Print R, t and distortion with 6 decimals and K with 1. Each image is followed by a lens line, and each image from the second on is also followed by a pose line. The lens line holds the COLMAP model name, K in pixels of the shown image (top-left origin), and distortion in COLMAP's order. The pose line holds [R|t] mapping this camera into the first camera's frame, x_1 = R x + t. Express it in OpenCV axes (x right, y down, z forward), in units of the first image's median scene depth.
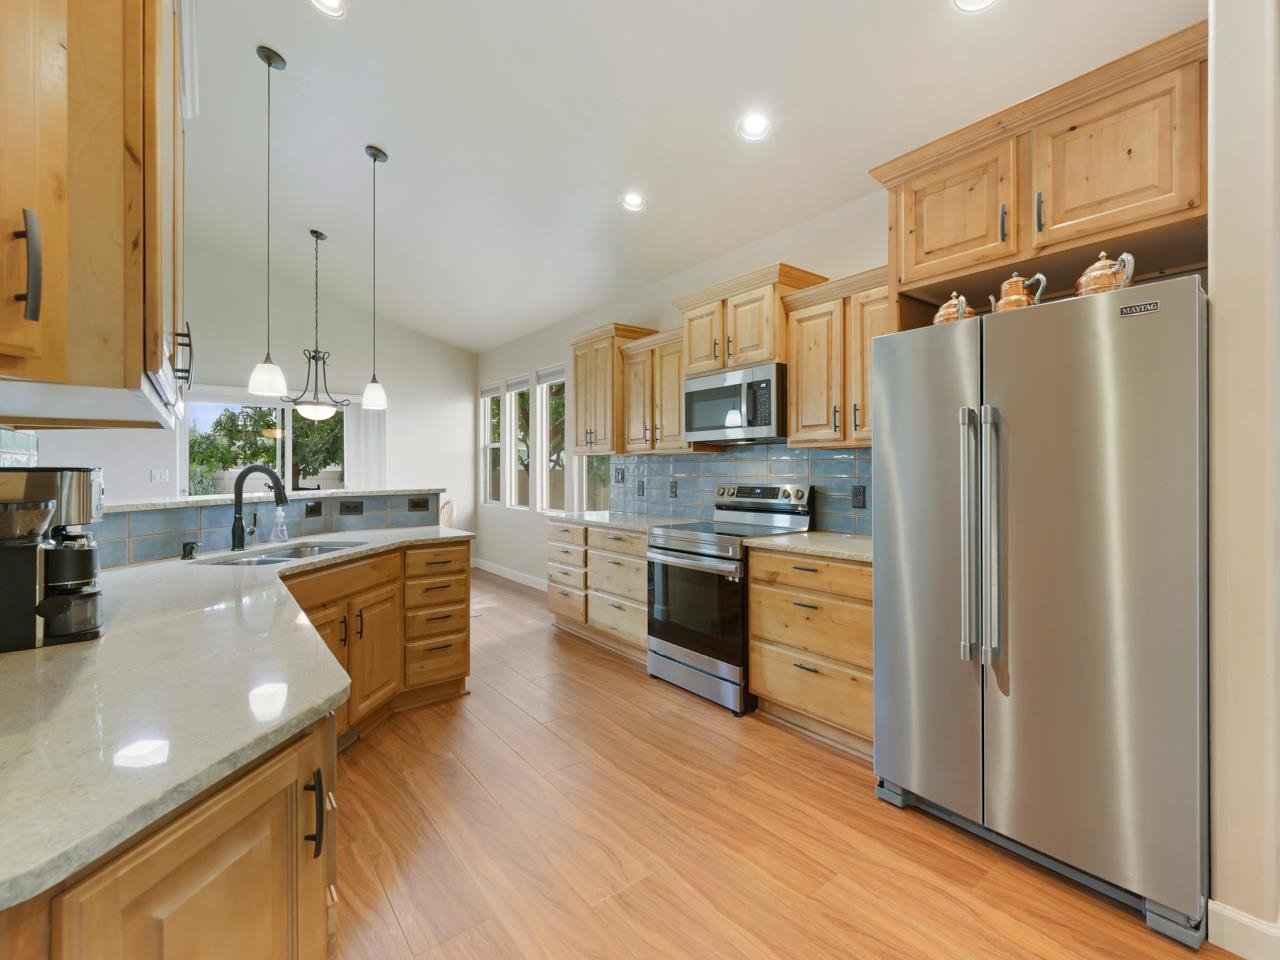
lens RADIAL K [[572.4, 0, 641.1], [0, 572.4, 471.0], [0, 0, 1]] dist [0.000132, -0.000780]
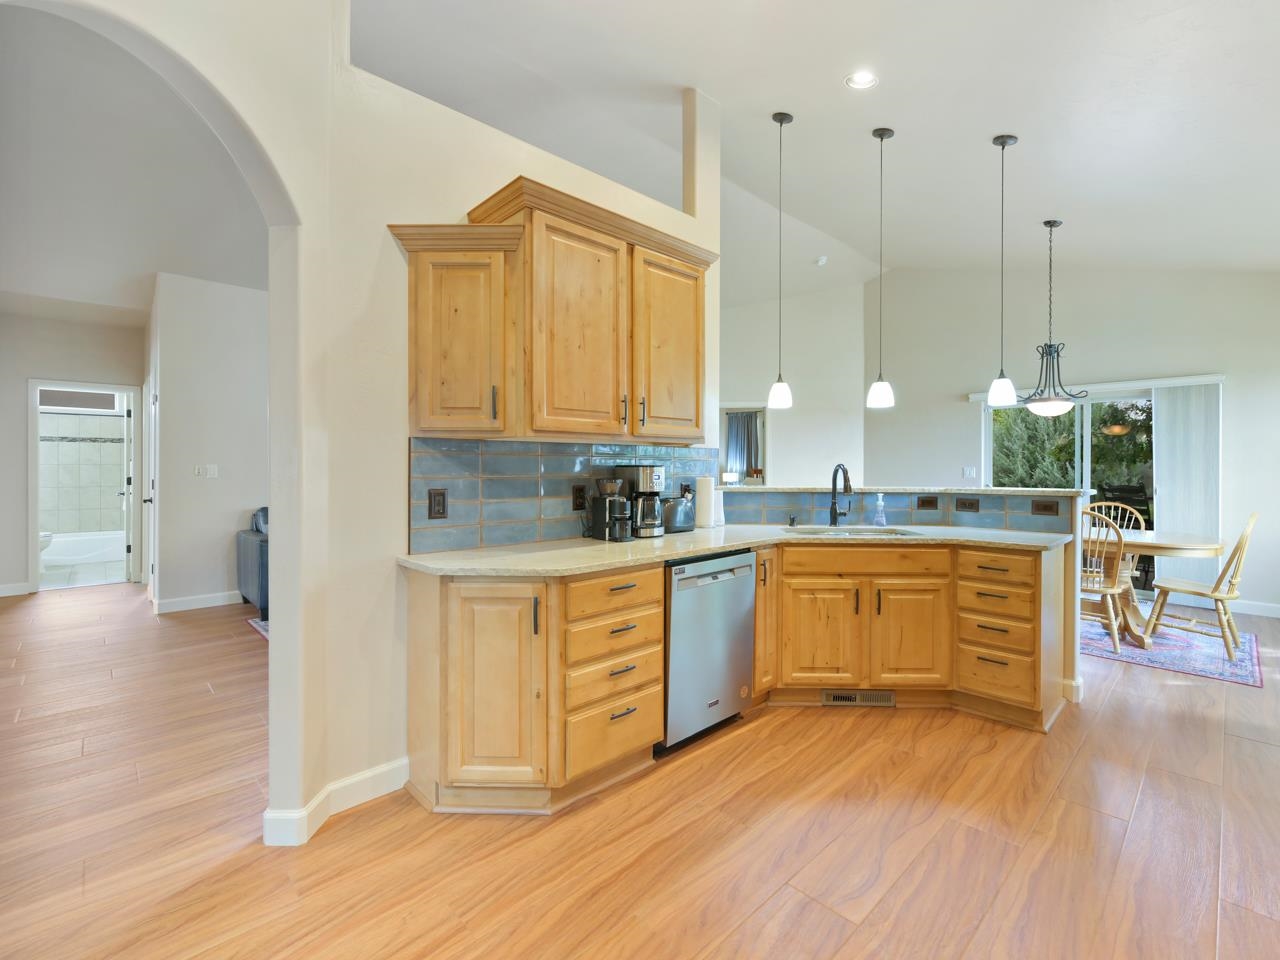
lens RADIAL K [[572.4, 0, 638.8], [0, 572.4, 472.0], [0, 0, 1]] dist [0.000132, -0.000780]
pose [[0.103539, 0.009159, -0.994583, 0.499336], [-0.006763, 0.999941, 0.008505, 0.000594], [0.994602, 0.005846, 0.103595, 0.333861]]
